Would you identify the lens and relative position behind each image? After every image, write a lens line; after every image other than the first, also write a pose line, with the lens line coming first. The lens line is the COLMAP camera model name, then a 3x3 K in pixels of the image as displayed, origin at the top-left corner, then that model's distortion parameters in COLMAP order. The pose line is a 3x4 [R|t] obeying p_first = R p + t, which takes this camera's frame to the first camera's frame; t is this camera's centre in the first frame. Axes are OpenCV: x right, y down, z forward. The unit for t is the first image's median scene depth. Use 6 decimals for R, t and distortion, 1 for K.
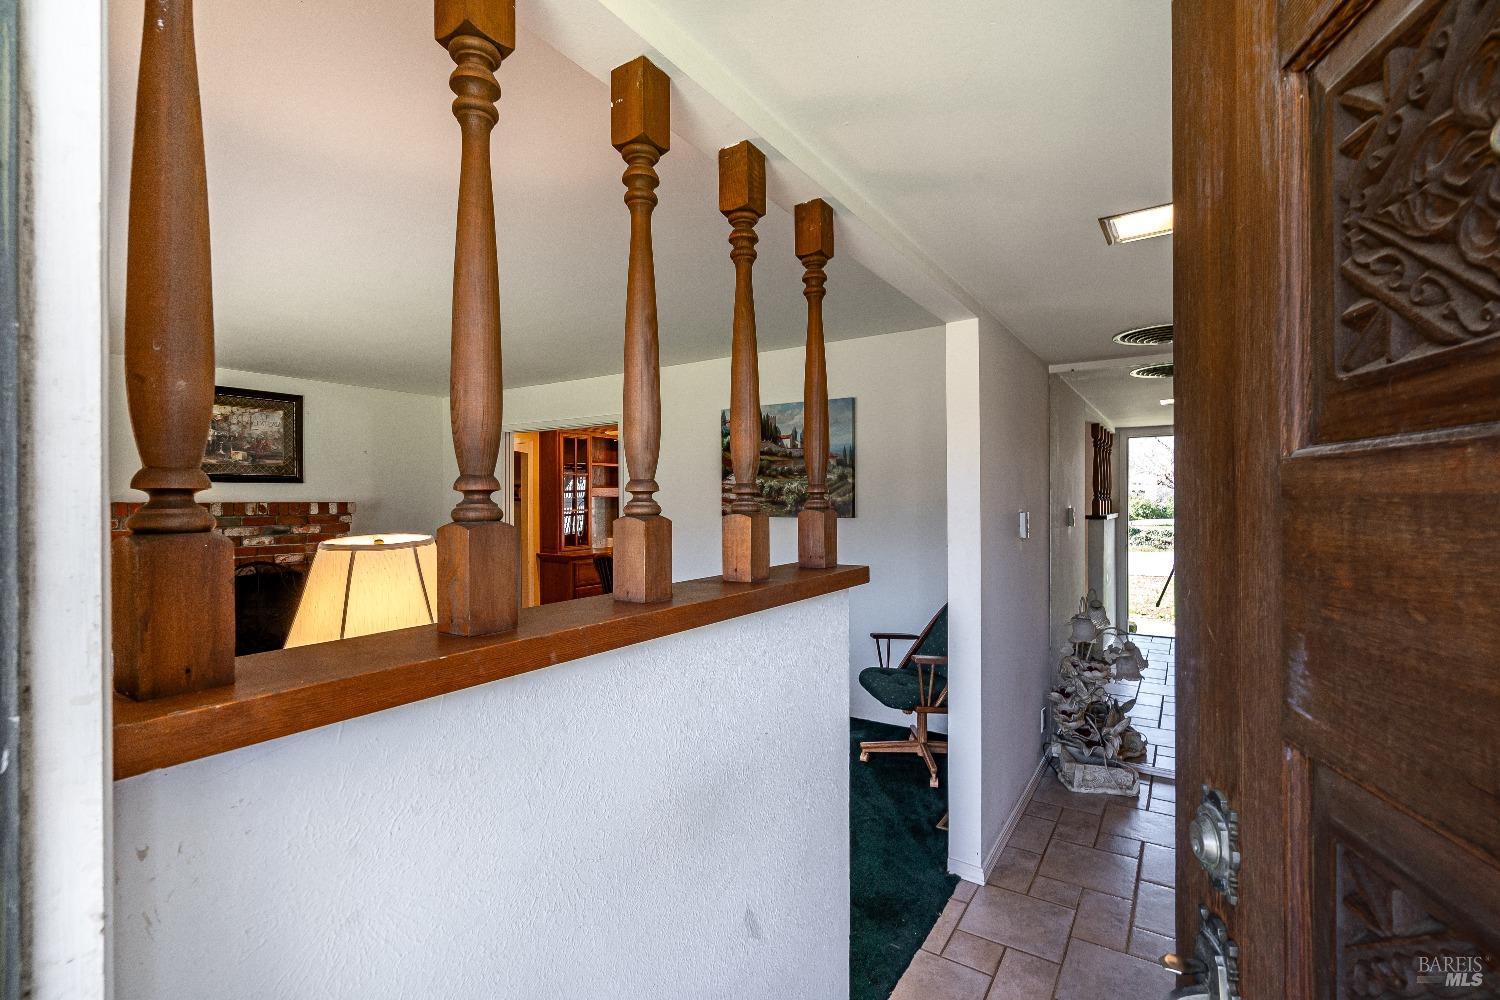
lens RADIAL K [[679.2, 0, 746.5], [0, 679.2, 497.4], [0, 0, 1]] dist [-0.002834, -0.000322]
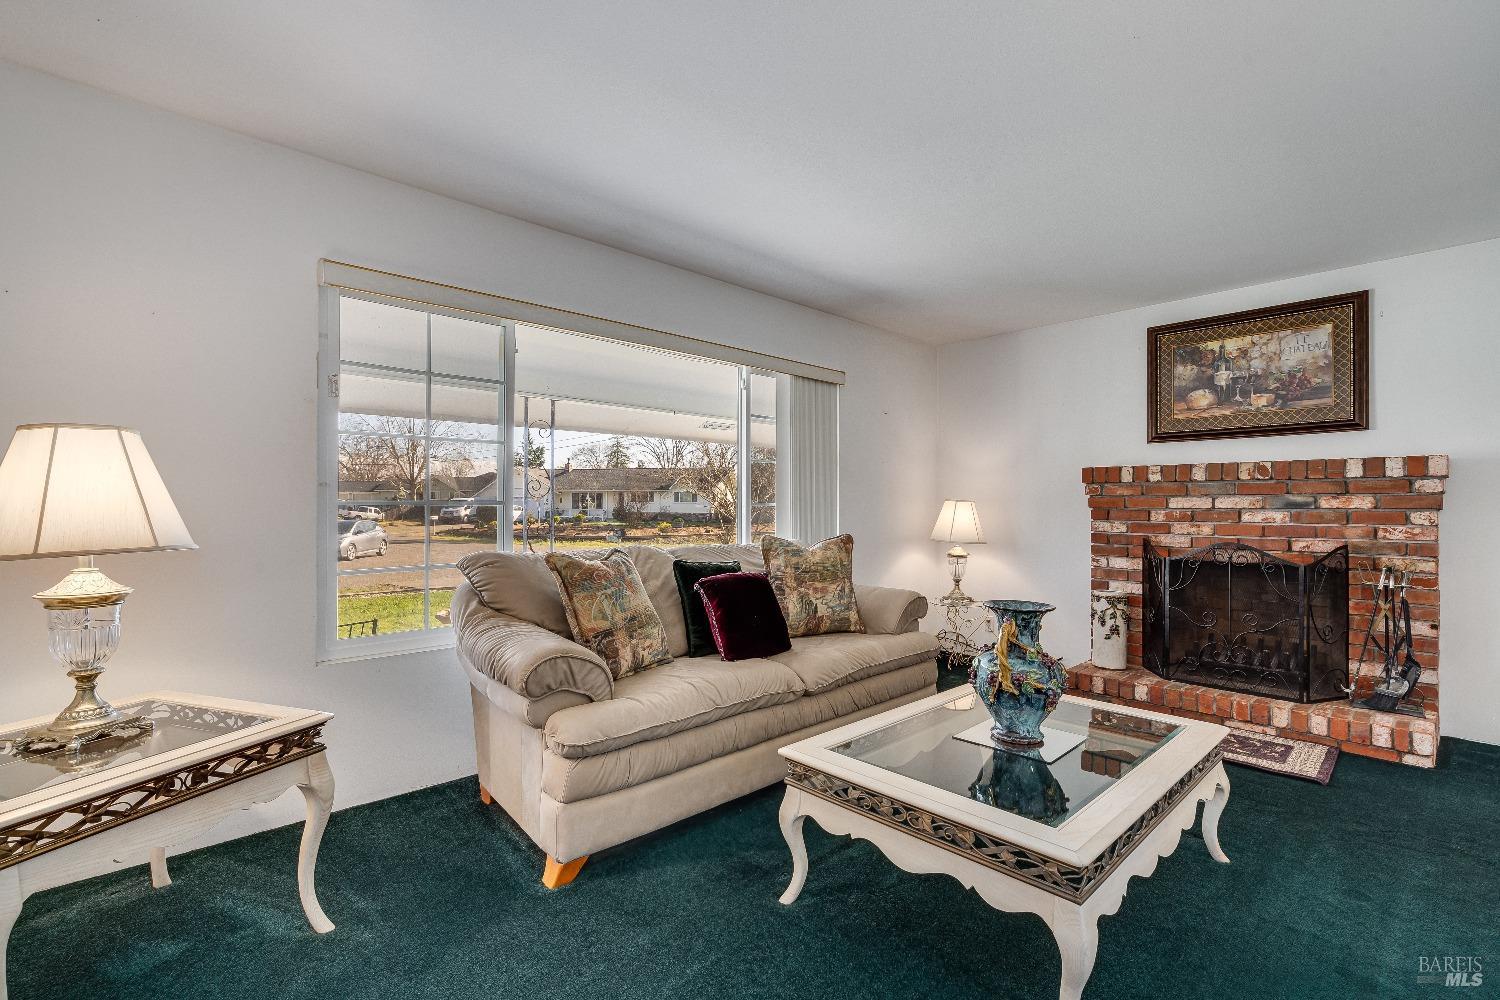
lens RADIAL K [[679.2, 0, 745.1], [0, 679.2, 503.1], [0, 0, 1]] dist [-0.002834, -0.000322]
pose [[-0.261016, -0.004718, -0.965323, 0.106210], [-0.003952, 0.999985, -0.003819, 0.056224], [0.965326, 0.002818, -0.261031, 0.673224]]
